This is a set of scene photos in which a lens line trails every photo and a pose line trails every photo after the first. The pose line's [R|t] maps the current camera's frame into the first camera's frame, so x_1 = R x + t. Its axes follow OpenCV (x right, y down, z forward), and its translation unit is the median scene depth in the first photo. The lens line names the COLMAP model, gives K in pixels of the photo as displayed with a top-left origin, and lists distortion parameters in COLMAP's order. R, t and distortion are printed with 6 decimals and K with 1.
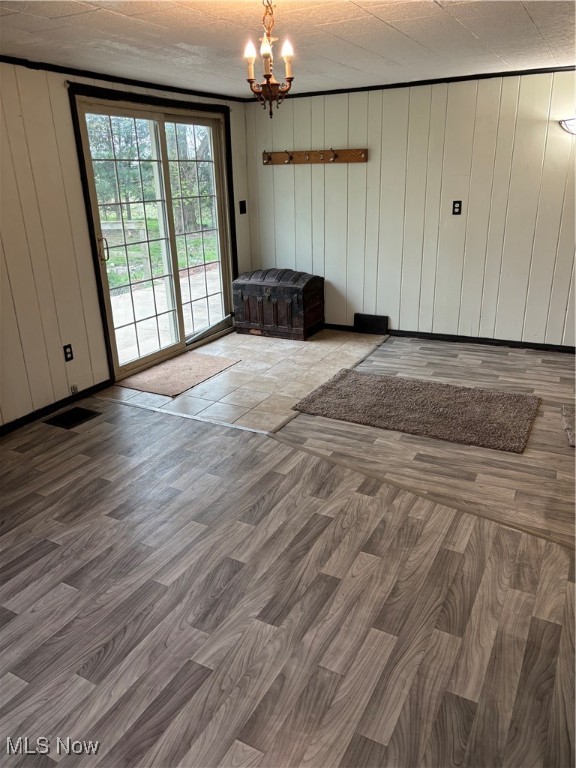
lens RADIAL K [[584.2, 0, 284.0], [0, 584.2, 380.7], [0, 0, 1]] dist [0.070513, -0.049509]
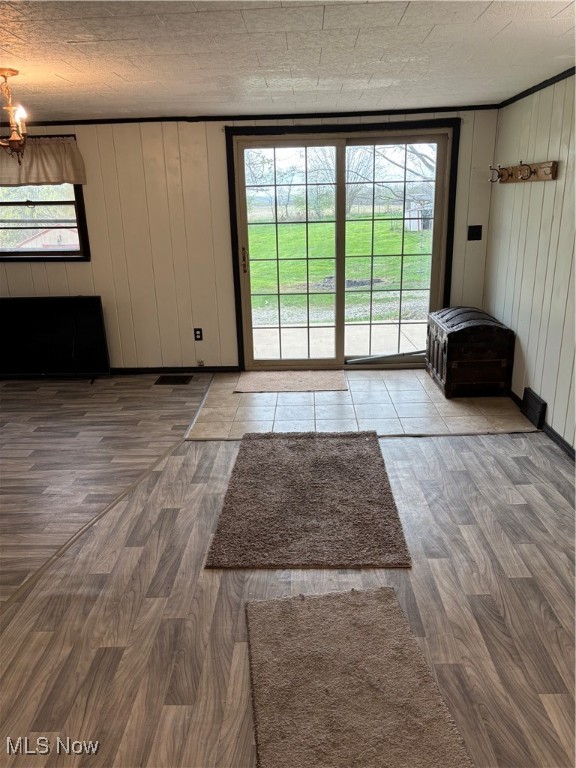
lens RADIAL K [[577.2, 0, 278.6], [0, 577.2, 384.2], [0, 0, 1]] dist [0.072212, -0.129772]
pose [[0.429003, 0.288012, -0.856157, 0.863757], [-0.287544, 0.942046, 0.172823, -0.221652], [0.856315, 0.172042, 0.486957, 0.559947]]
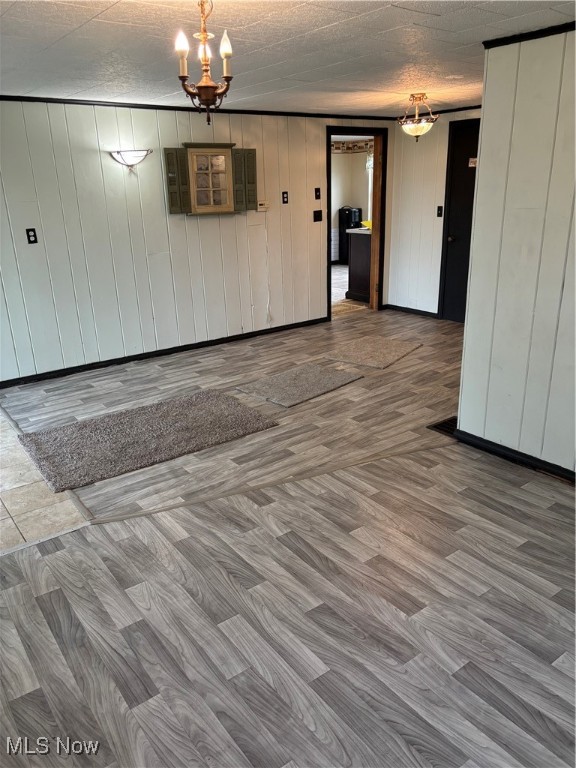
lens RADIAL K [[566.7, 0, 284.4], [0, 566.7, 400.0], [0, 0, 1]] dist [0.089157, -0.085884]
pose [[0.421978, -0.306117, 0.853362, -0.480065], [0.319927, 0.930996, 0.175765, -0.105035], [-0.848282, 0.198844, 0.490795, 0.340919]]
